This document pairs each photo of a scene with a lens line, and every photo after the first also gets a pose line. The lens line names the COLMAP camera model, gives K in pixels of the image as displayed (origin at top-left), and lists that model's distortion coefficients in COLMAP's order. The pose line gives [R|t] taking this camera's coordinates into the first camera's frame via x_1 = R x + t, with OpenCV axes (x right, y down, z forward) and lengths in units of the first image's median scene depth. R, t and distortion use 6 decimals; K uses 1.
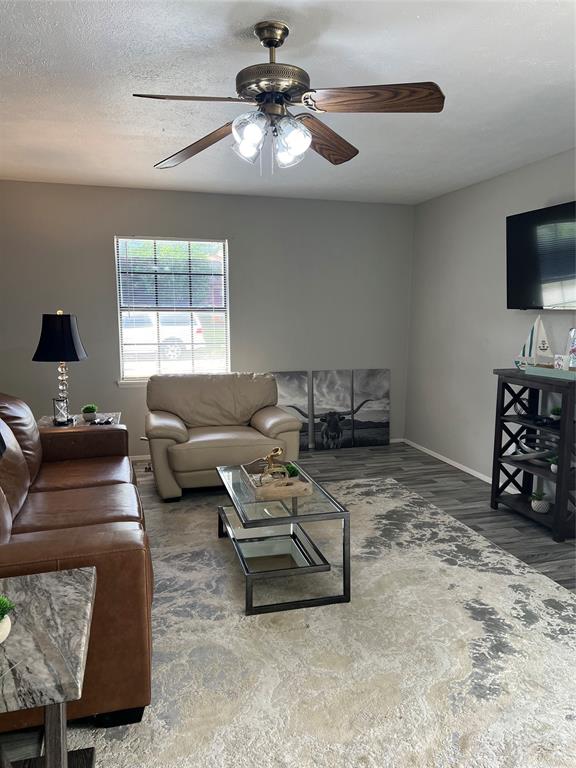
lens RADIAL K [[572.7, 0, 288.0], [0, 572.7, 384.0], [0, 0, 1]] dist [0.053052, -0.066710]
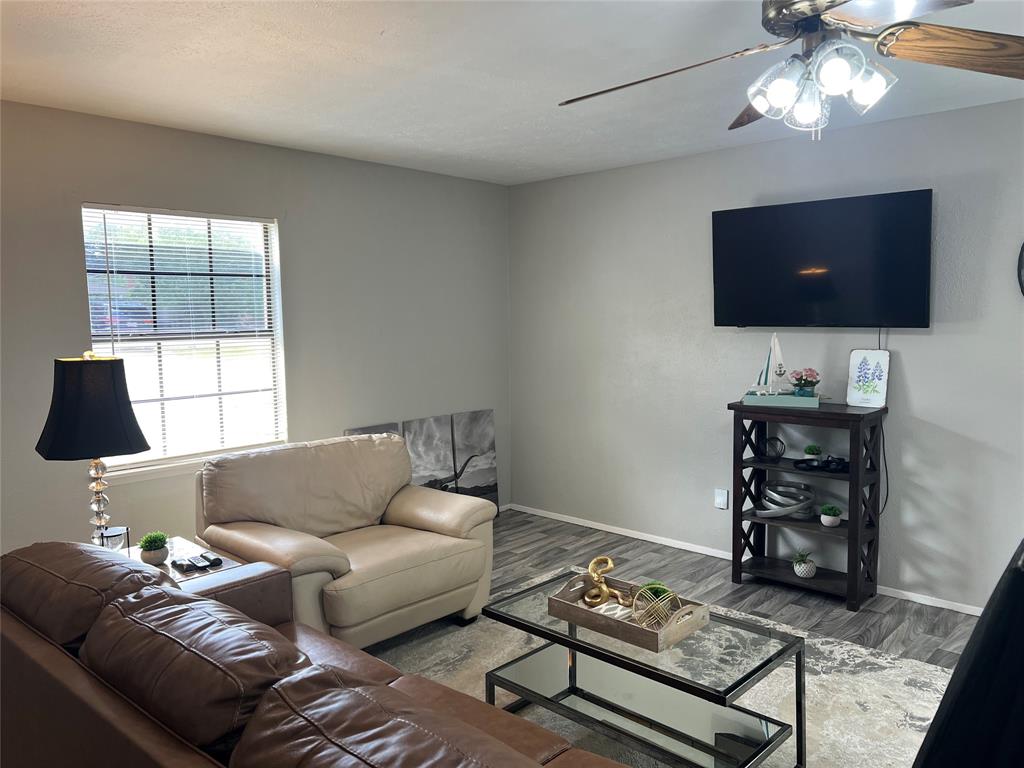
lens RADIAL K [[767.6, 0, 507.8], [0, 767.6, 381.7], [0, 0, 1]] dist [0.023745, -0.011757]
pose [[0.859549, -0.061176, 0.507378, -0.389579], [0.081327, 0.996532, -0.017621, -0.056345], [-0.504540, 0.056410, 0.861543, 0.229445]]
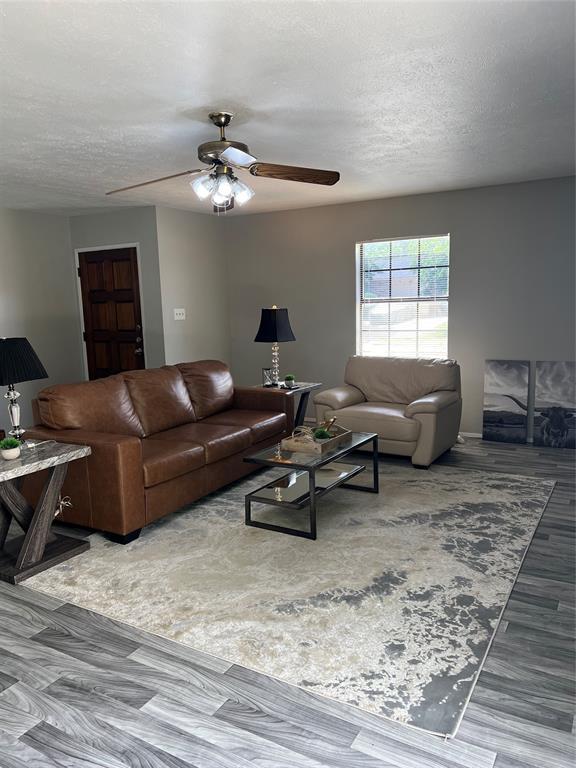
lens RADIAL K [[572.7, 0, 288.0], [0, 572.7, 384.0], [0, 0, 1]] dist [0.053052, -0.066710]
pose [[0.692584, 0.080895, -0.716787, 0.578939], [-0.062279, 0.996687, 0.052308, -0.012386], [0.718644, 0.008413, 0.695327, 0.057770]]
